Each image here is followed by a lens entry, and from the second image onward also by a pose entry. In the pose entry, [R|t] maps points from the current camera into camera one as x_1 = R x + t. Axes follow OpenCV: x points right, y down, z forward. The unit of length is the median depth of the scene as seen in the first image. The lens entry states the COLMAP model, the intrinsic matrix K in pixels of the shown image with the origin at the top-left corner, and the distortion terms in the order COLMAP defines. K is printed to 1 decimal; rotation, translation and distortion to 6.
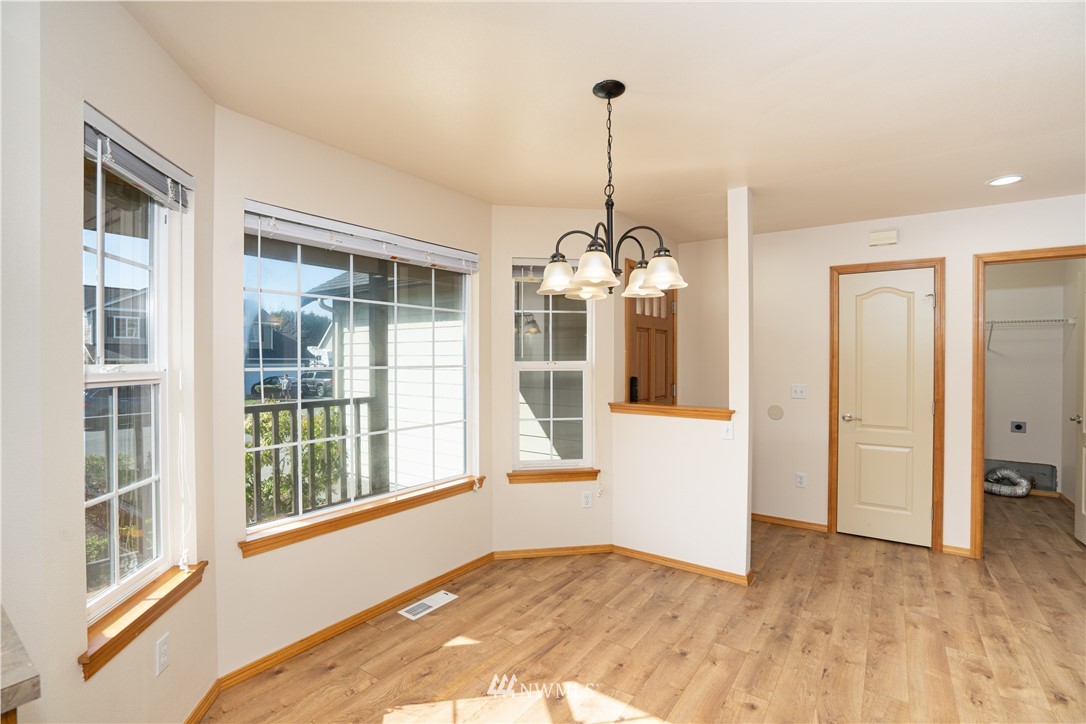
lens RADIAL K [[502.2, 0, 543.9], [0, 502.2, 363.5], [0, 0, 1]] dist [-0.043799, 0.012559]
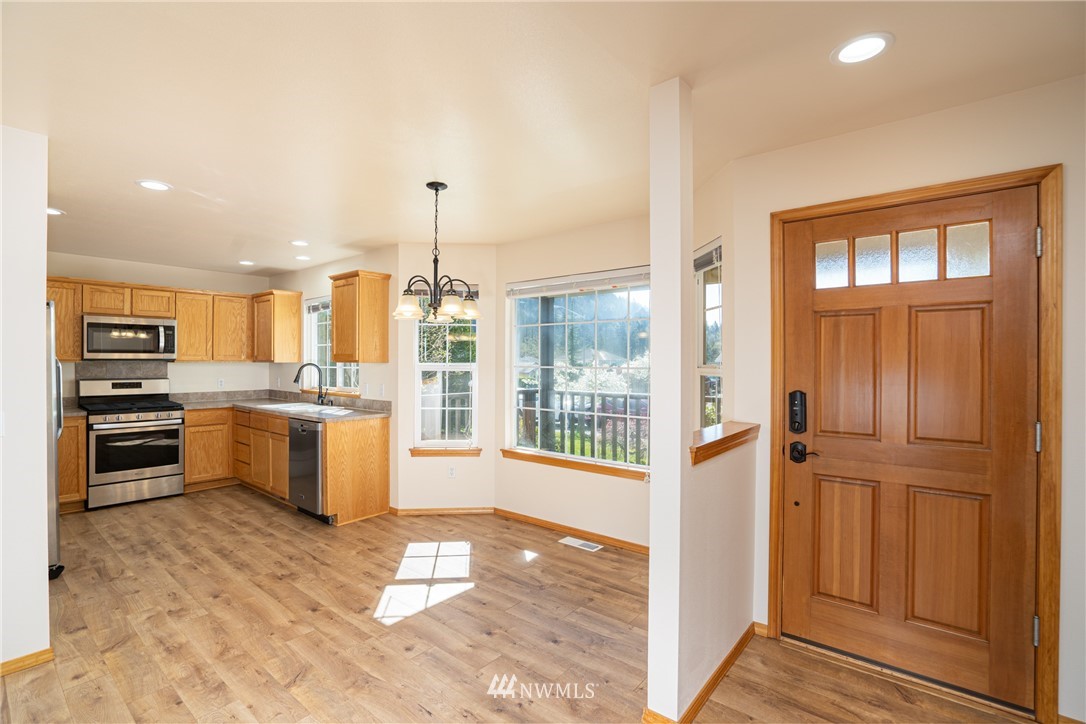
lens RADIAL K [[502.2, 0, 537.9], [0, 502.2, 362.3], [0, 0, 1]] dist [-0.043799, 0.012559]
pose [[-0.077109, -0.001560, -0.997021, 1.281453], [-0.013462, 0.999909, -0.000523, -0.007078], [0.996932, 0.013382, -0.077123, 1.113172]]
